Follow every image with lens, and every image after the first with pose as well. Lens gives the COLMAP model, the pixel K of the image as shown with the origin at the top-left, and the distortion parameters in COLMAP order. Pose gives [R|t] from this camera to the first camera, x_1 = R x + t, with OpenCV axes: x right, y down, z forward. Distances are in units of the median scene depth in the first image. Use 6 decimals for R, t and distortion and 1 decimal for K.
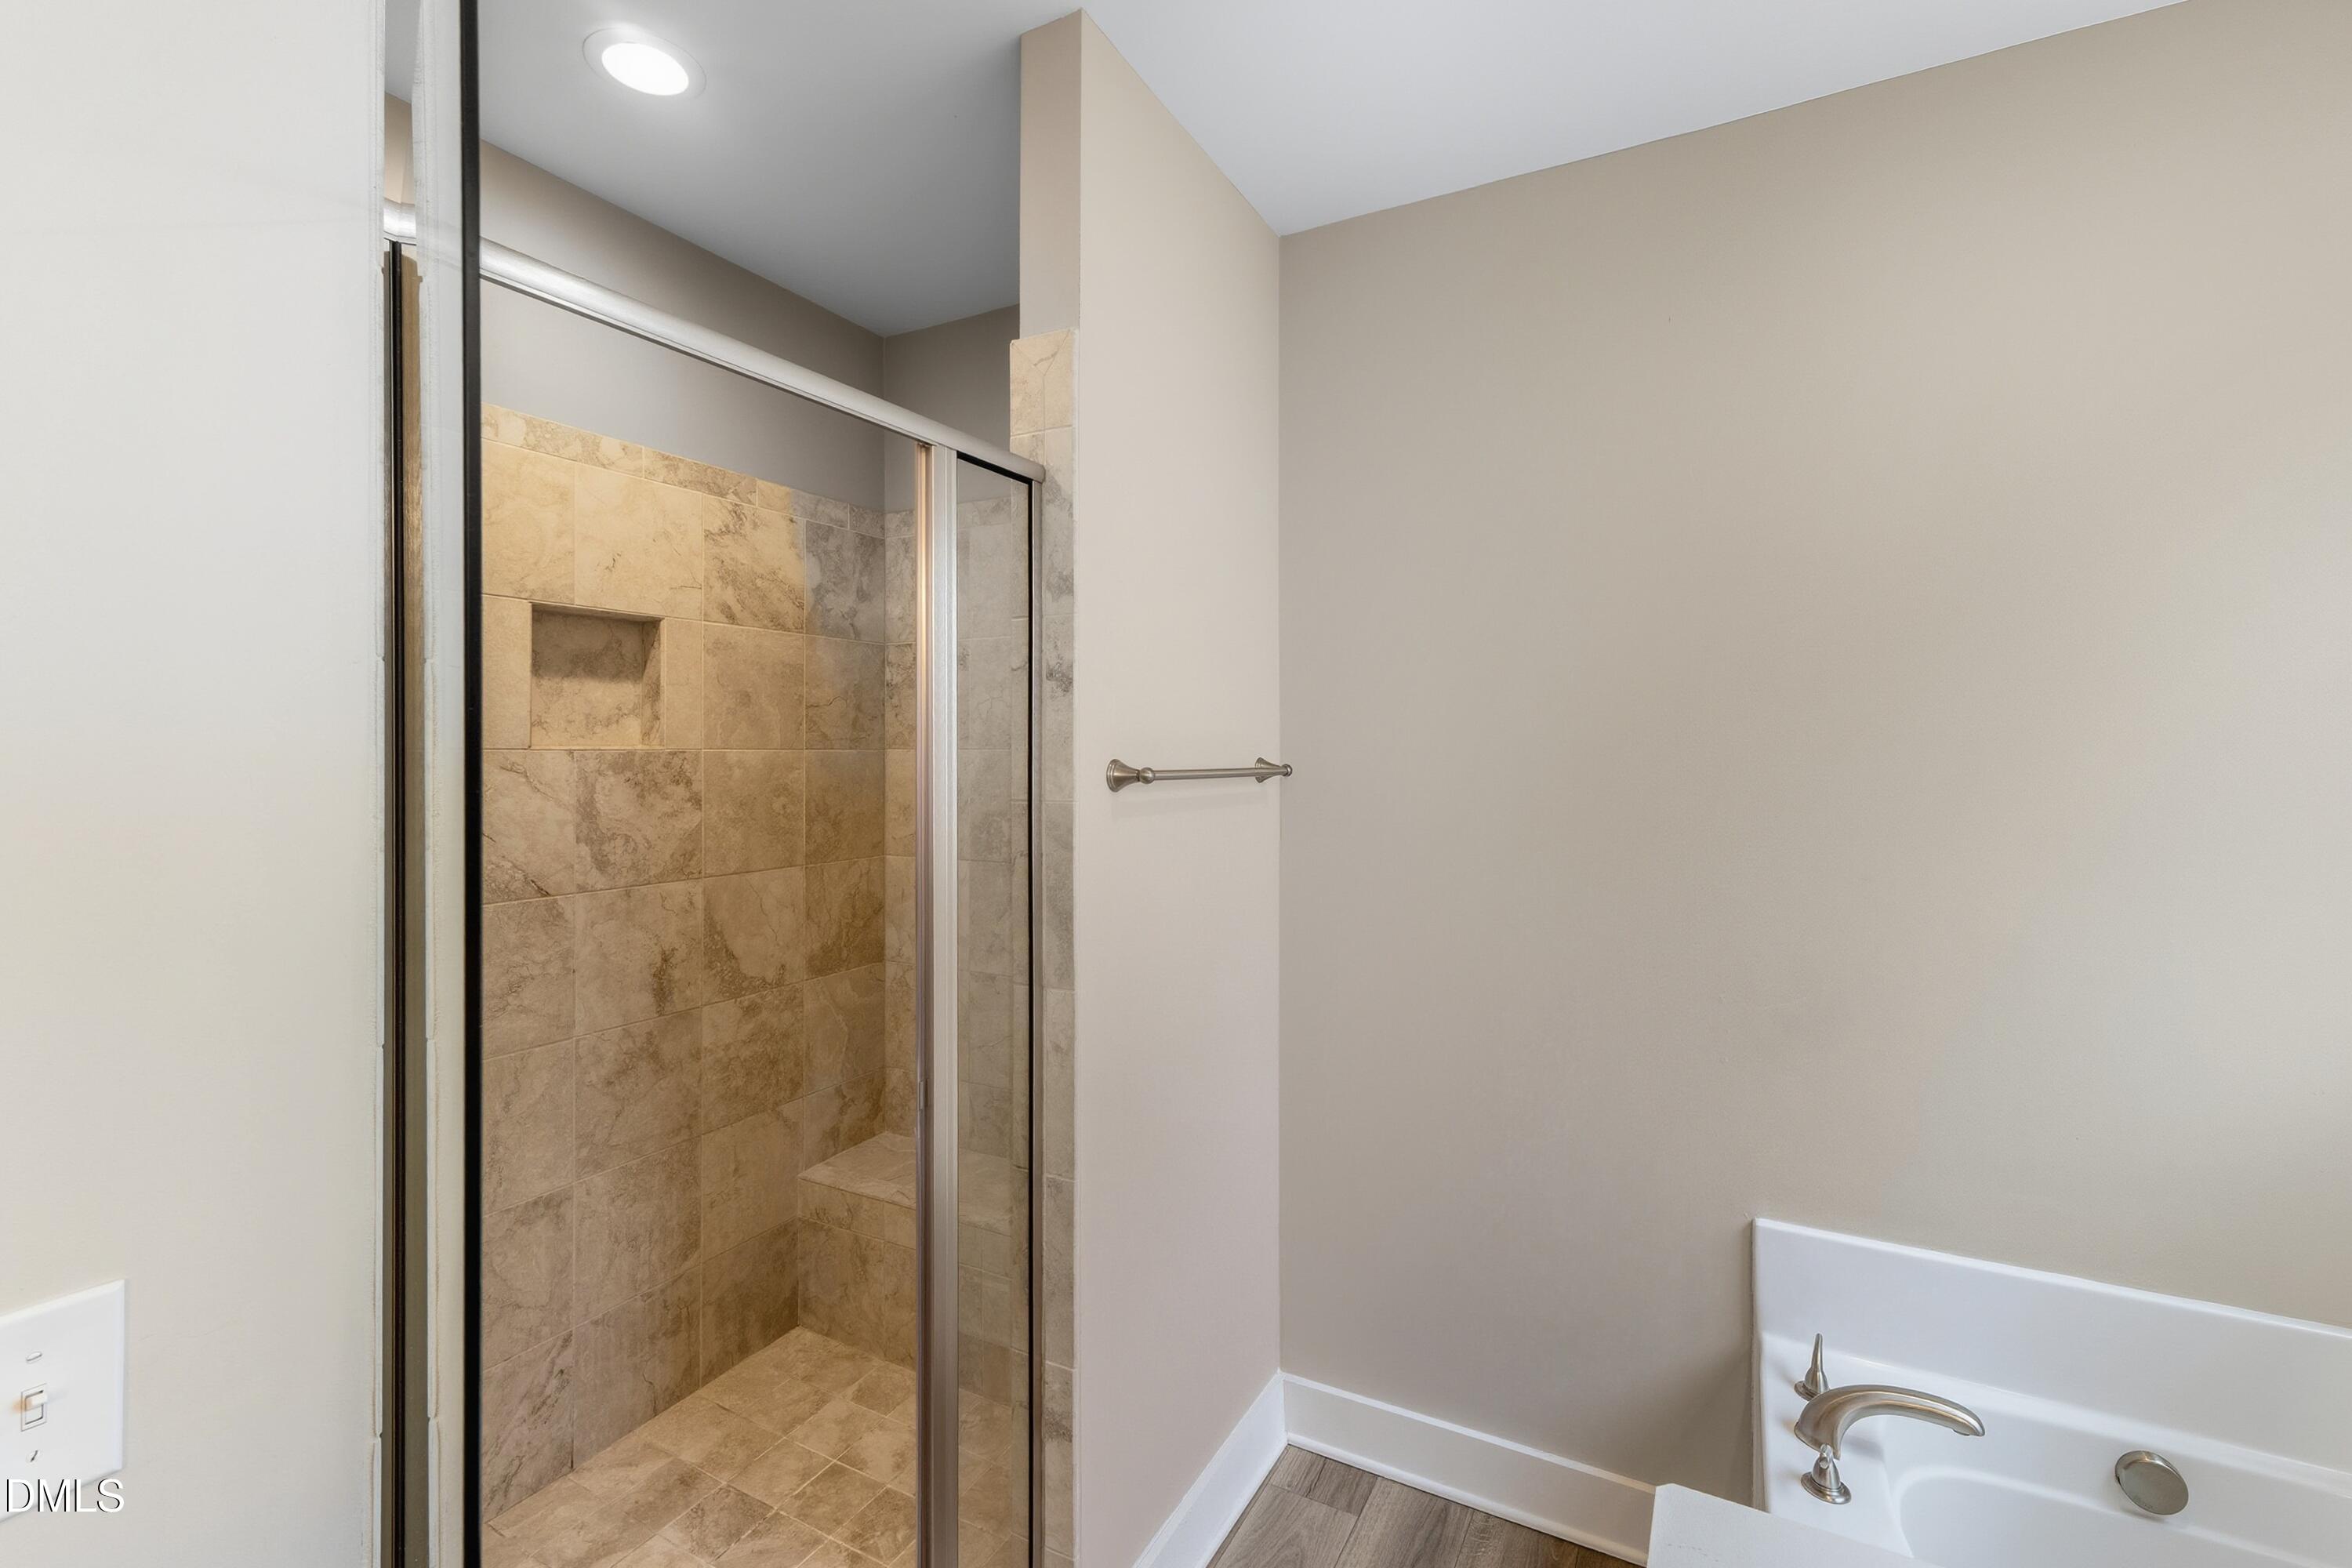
lens RADIAL K [[1022.8, 0, 1173.6], [0, 1022.8, 750.6], [0, 0, 1]] dist [0.003490, 0.000863]
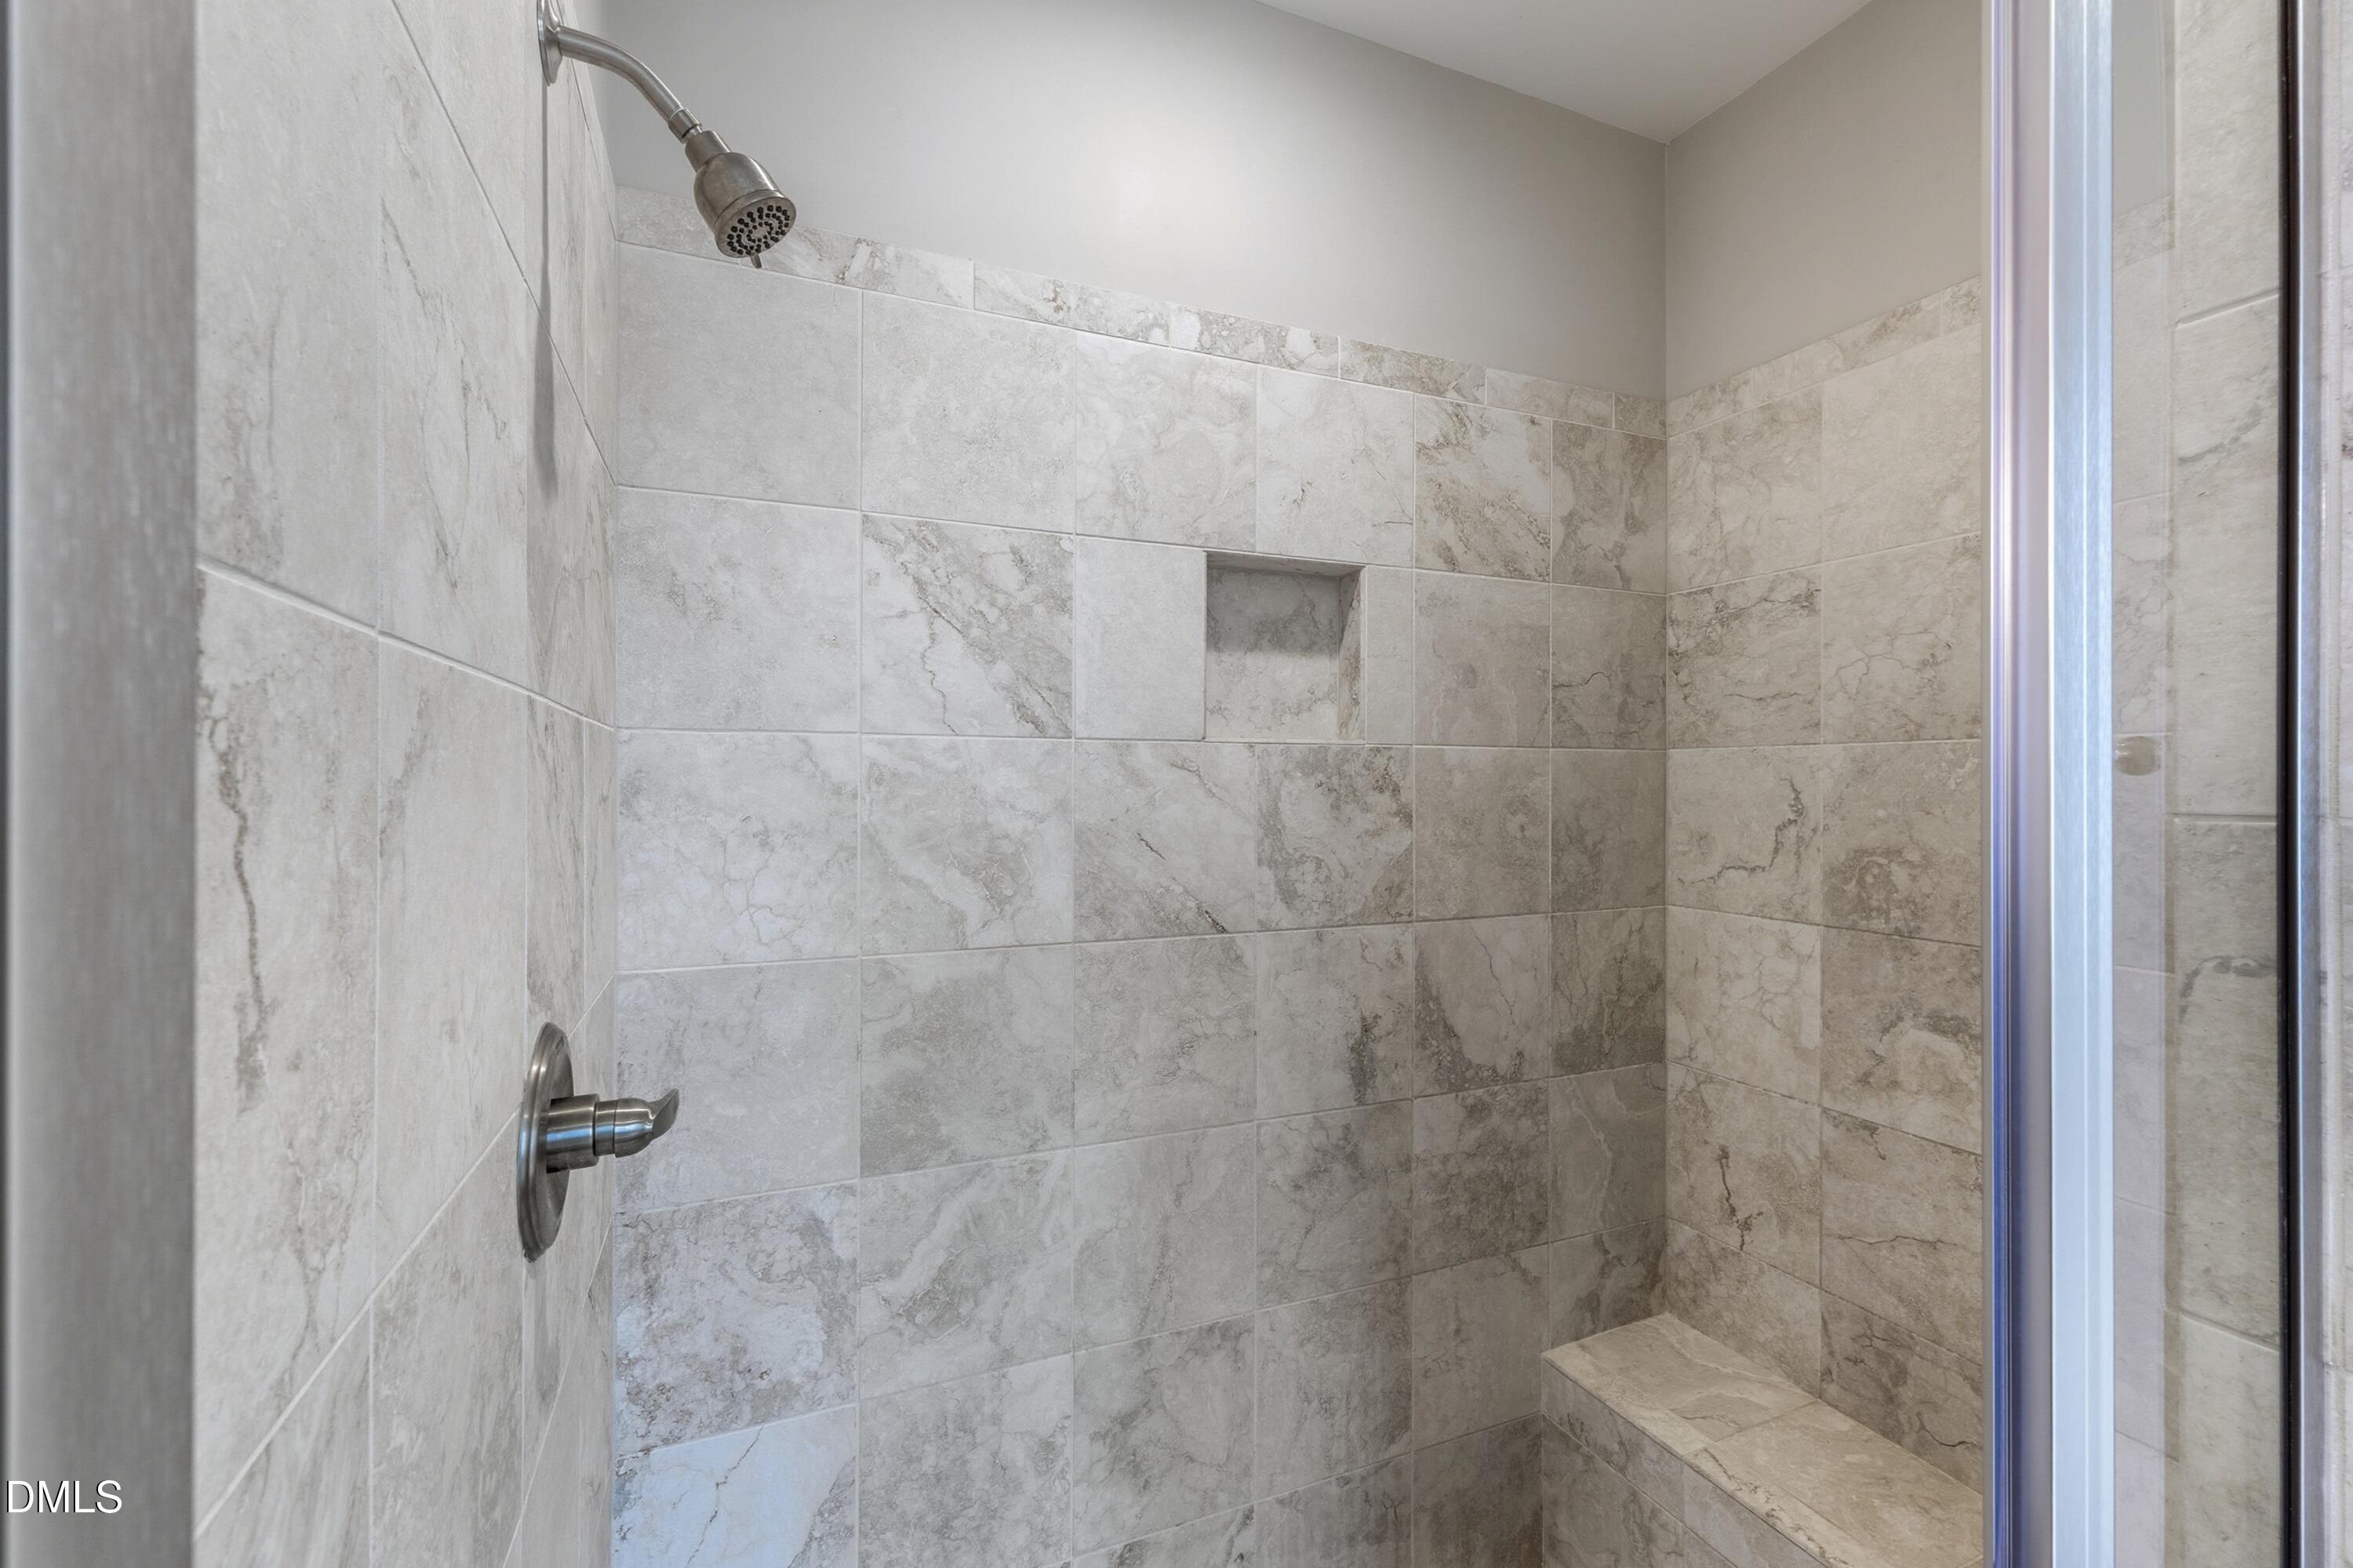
lens RADIAL K [[1023.2, 0, 1175.8], [0, 1023.2, 784.0], [0, 0, 1]] dist [0.003490, 0.000863]
pose [[0.783816, 0.000994, -0.620992, -0.137703], [-0.000407, 0.999999, 0.001087, 0.025120], [0.620993, -0.000599, 0.783816, 0.317261]]
